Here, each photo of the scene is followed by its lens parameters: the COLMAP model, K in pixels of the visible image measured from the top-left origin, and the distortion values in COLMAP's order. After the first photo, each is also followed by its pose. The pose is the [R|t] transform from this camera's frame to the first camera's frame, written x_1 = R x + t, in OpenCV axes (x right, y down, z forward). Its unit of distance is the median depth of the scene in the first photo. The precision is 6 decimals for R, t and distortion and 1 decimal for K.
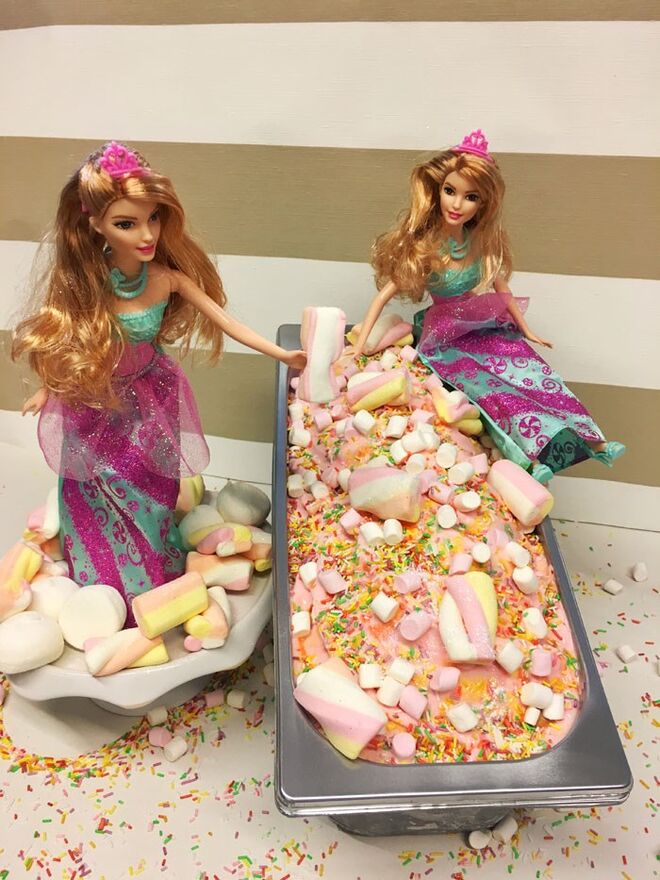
lens RADIAL K [[770.8, 0, 329.8], [0, 770.8, 429.5], [0, 0, 1]] dist [0.081681, -0.168769]
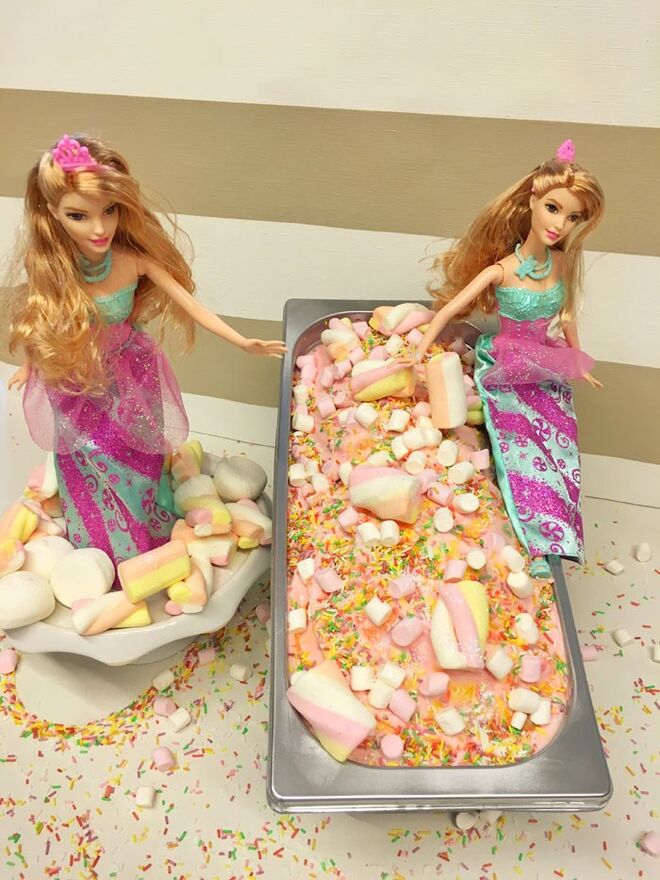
lens RADIAL K [[770.8, 0, 329.8], [0, 770.8, 429.5], [0, 0, 1]] dist [0.081681, -0.168769]
pose [[0.999415, 0.021030, -0.026961, 0.027999], [-0.018041, 0.994133, 0.106652, -0.108791], [0.029045, -0.106103, 0.993931, 0.011832]]
